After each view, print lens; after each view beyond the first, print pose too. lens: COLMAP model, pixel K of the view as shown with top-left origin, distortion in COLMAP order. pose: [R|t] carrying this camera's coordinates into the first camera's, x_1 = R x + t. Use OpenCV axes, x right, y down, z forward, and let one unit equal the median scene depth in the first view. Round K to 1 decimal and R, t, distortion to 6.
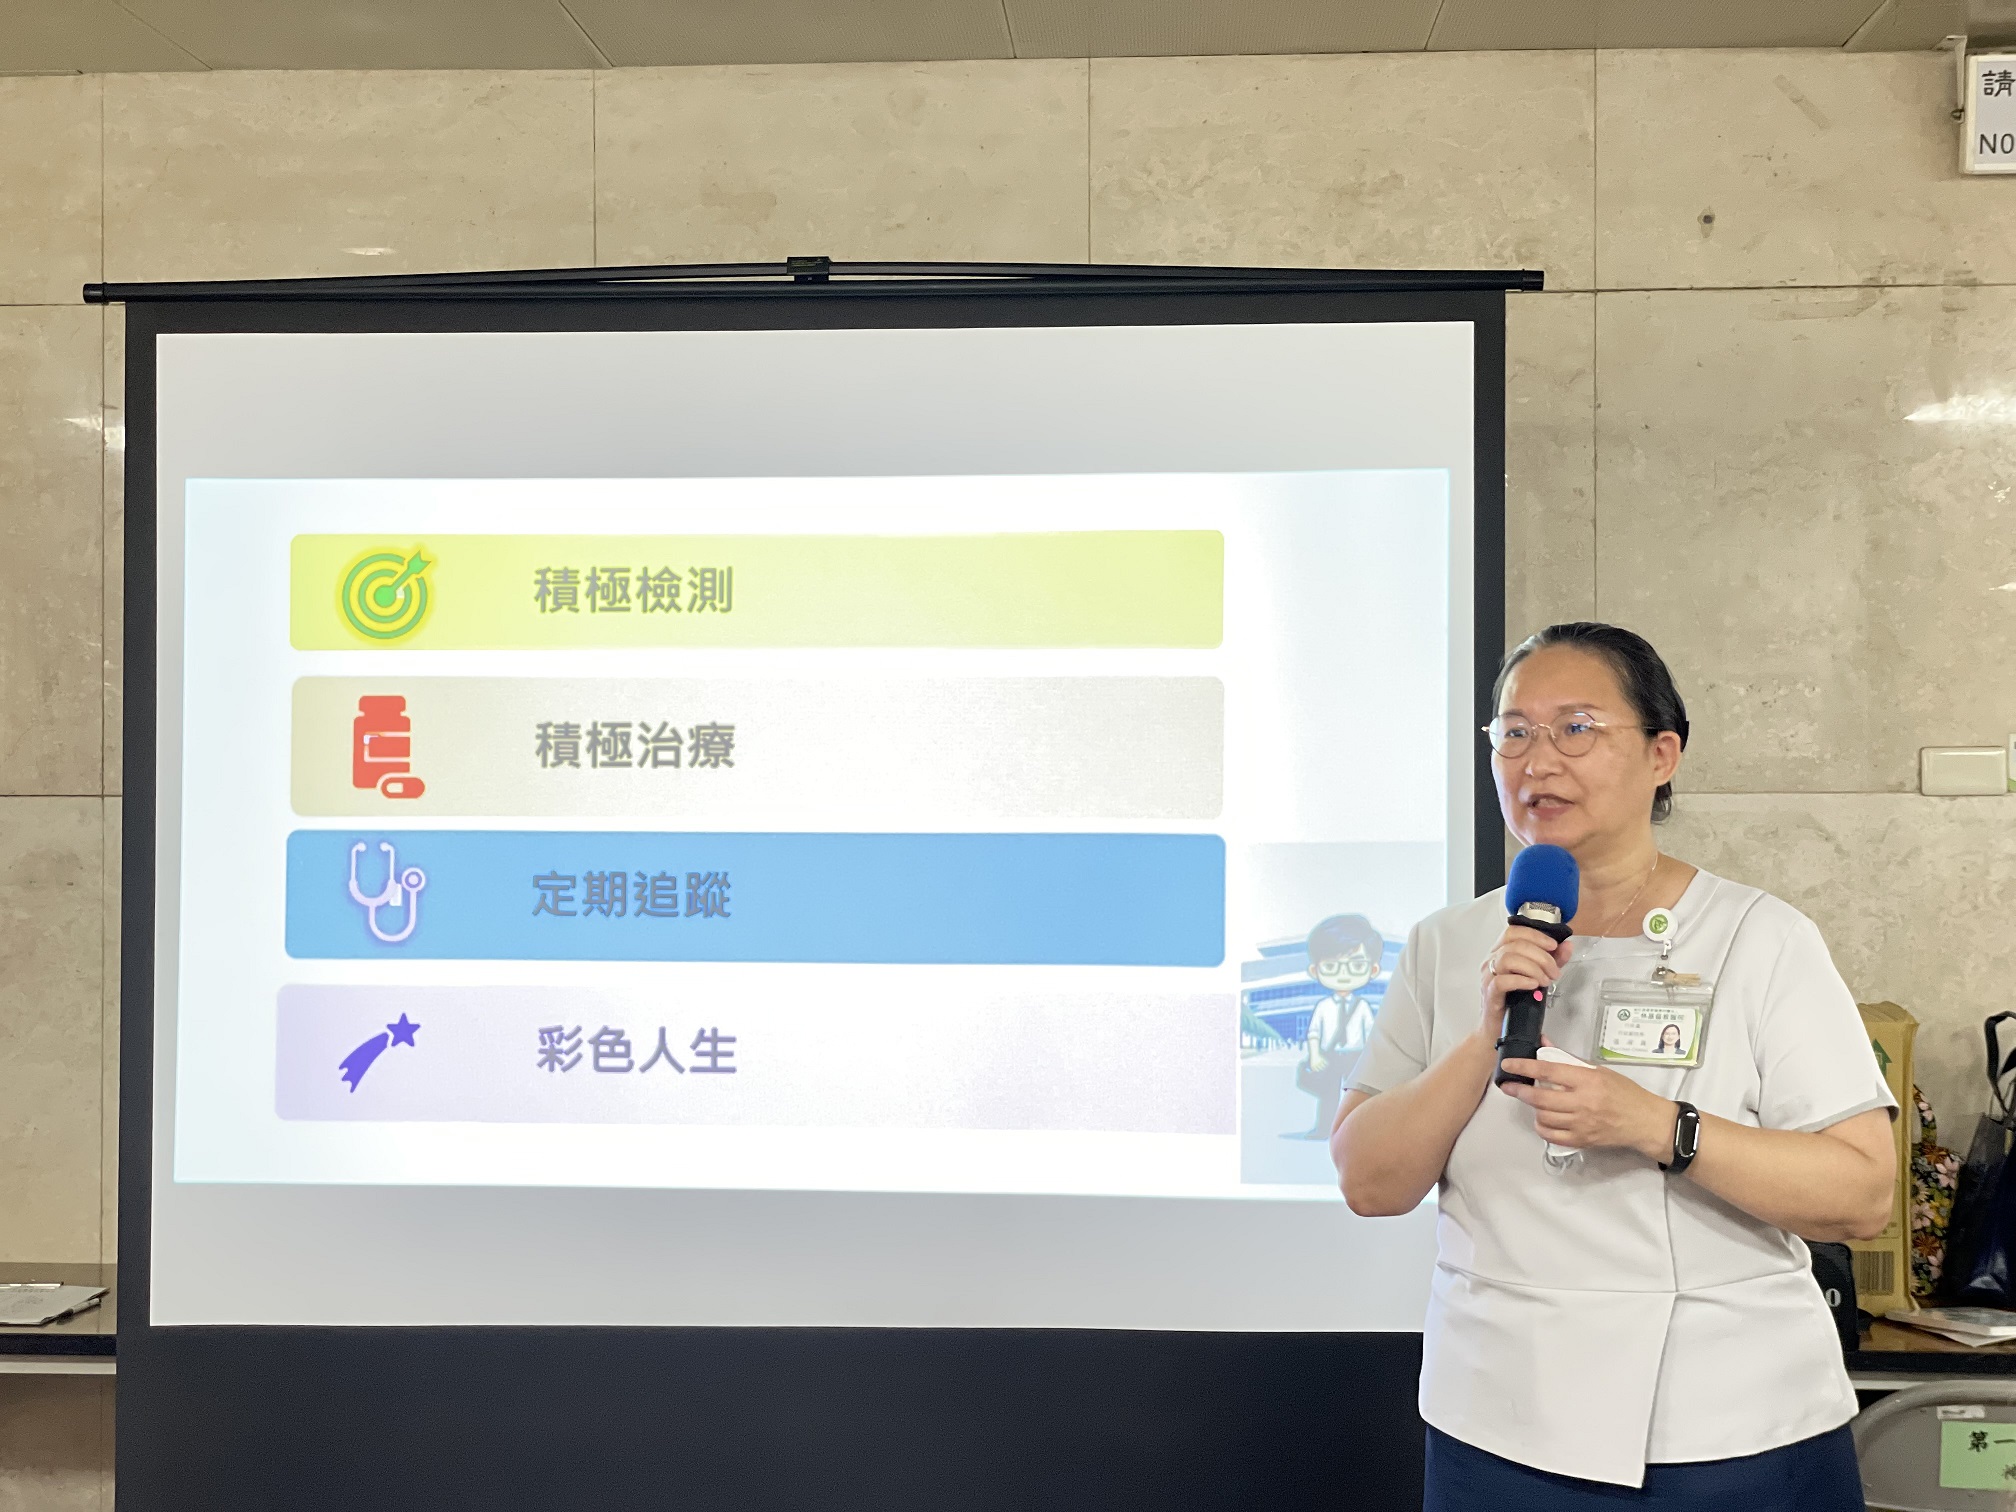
lens RADIAL K [[3007.7, 0, 995.0], [0, 3007.7, 752.3], [0, 0, 1]] dist [0.001164, 0.000000]
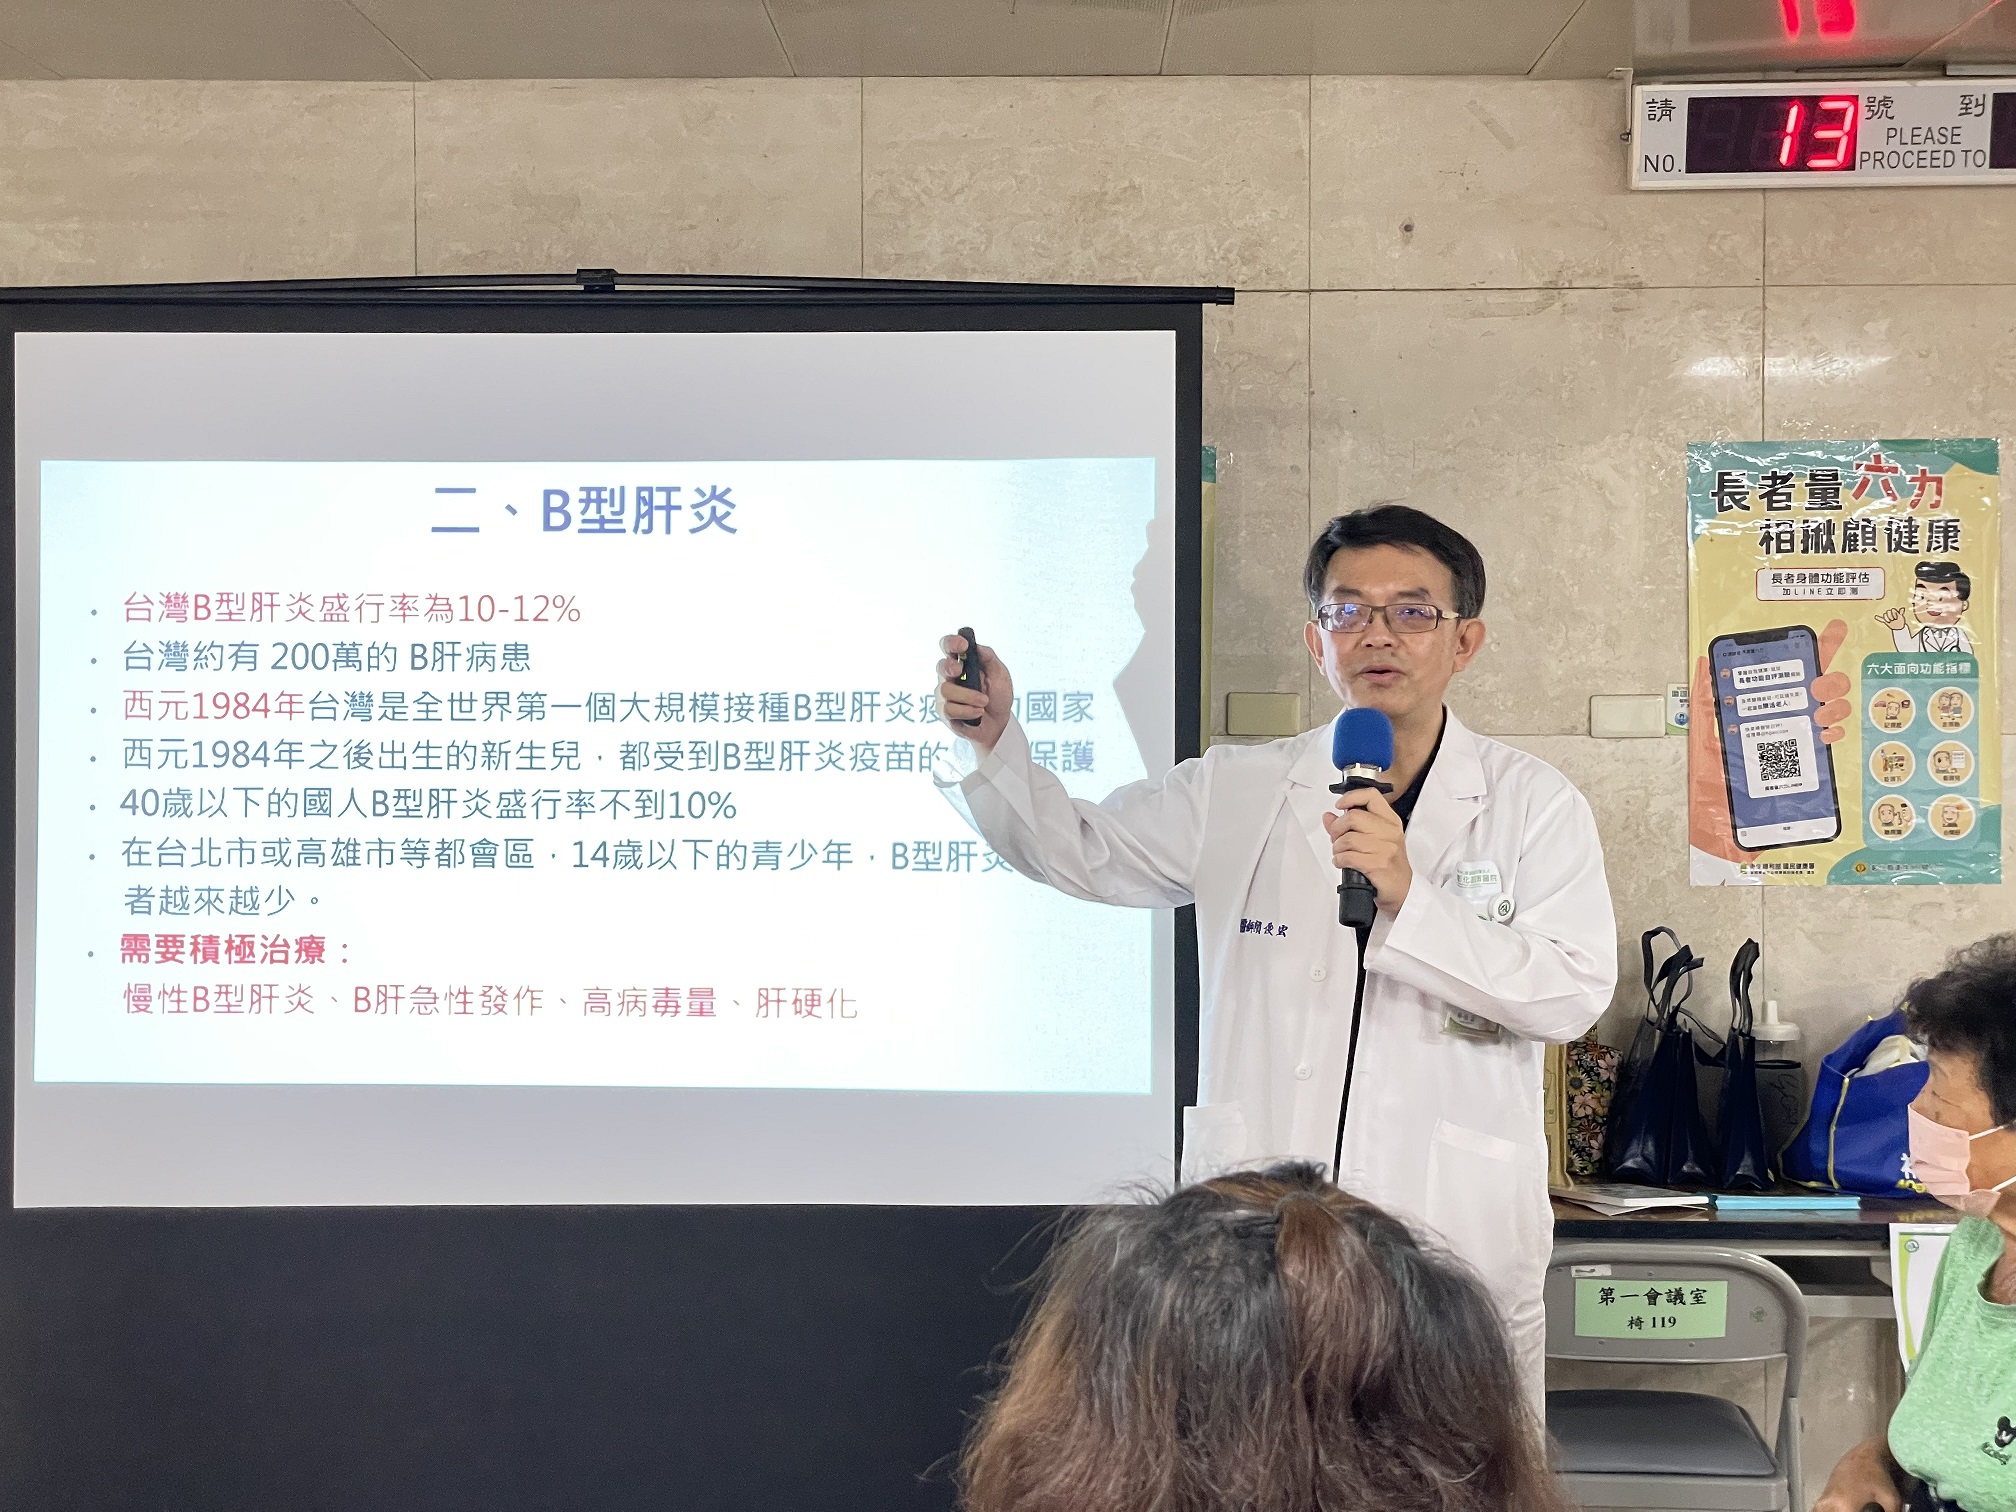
lens RADIAL K [[3007.7, 0, 1018.9], [0, 3007.7, 742.9], [0, 0, 1]] dist [0.001164, 0.000000]
pose [[0.998906, -0.001237, 0.046738, 0.038272], [0.000092, 0.999700, 0.024482, -0.011651], [-0.046754, -0.024451, 0.998607, -0.126544]]
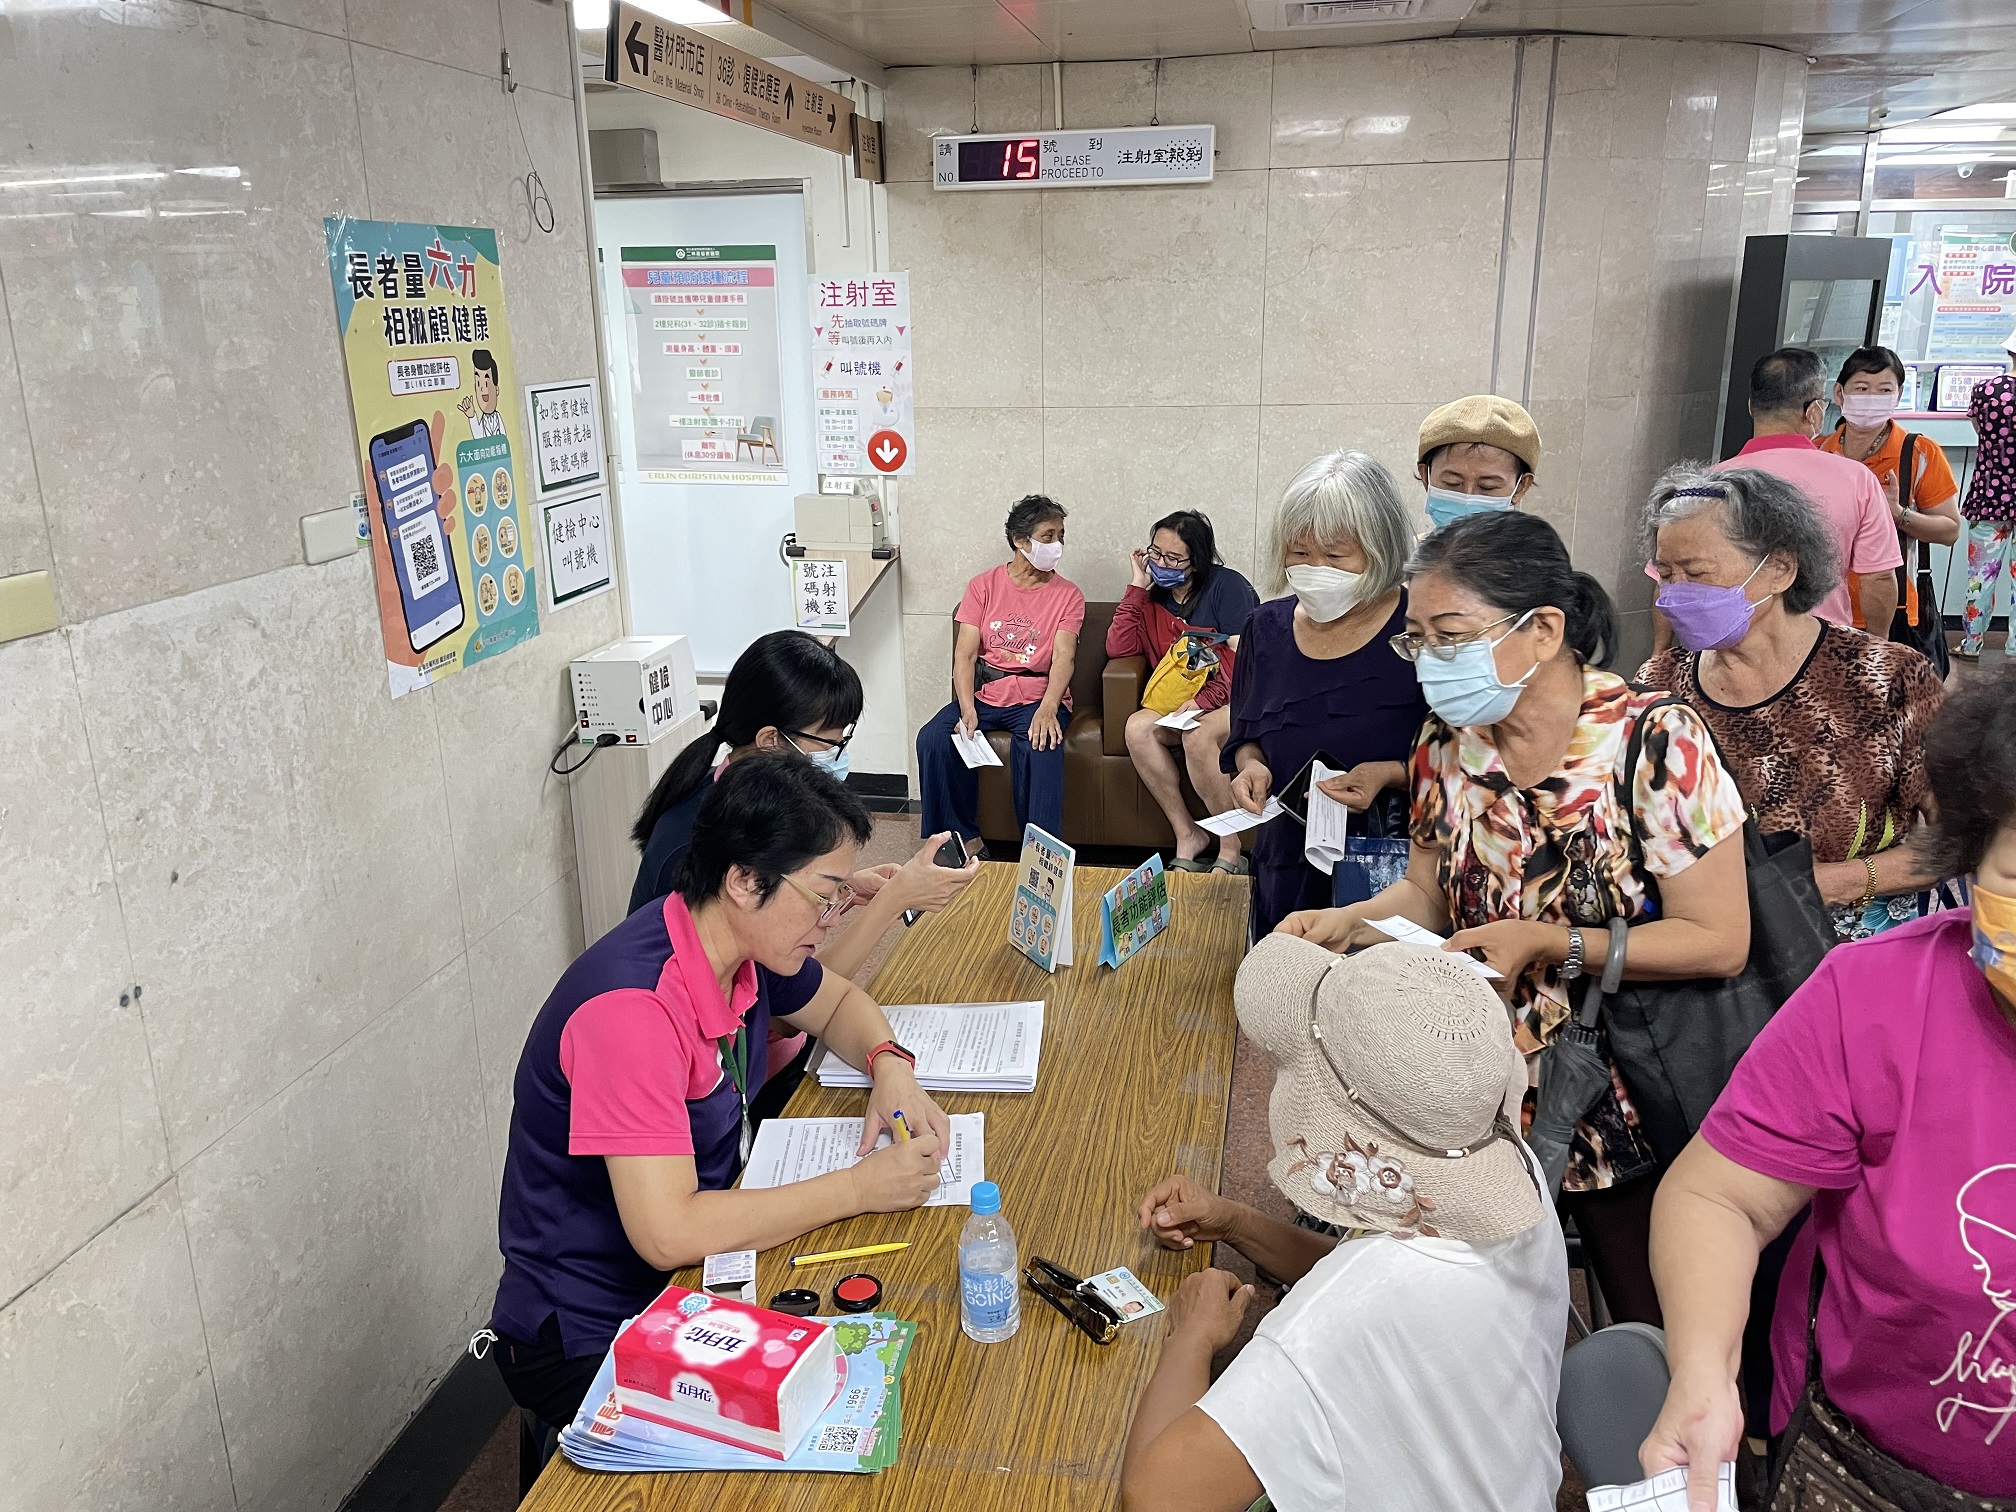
lens RADIAL K [[1532.5, 0, 1006.0], [0, 1532.5, 768.8], [0, 0, 1]] dist [0.022359, -0.032325]
pose [[0.135971, -0.283827, 0.949186, -0.168814], [0.002113, 0.958165, 0.286209, -0.067179], [-0.990711, -0.036911, 0.130882, 0.696825]]
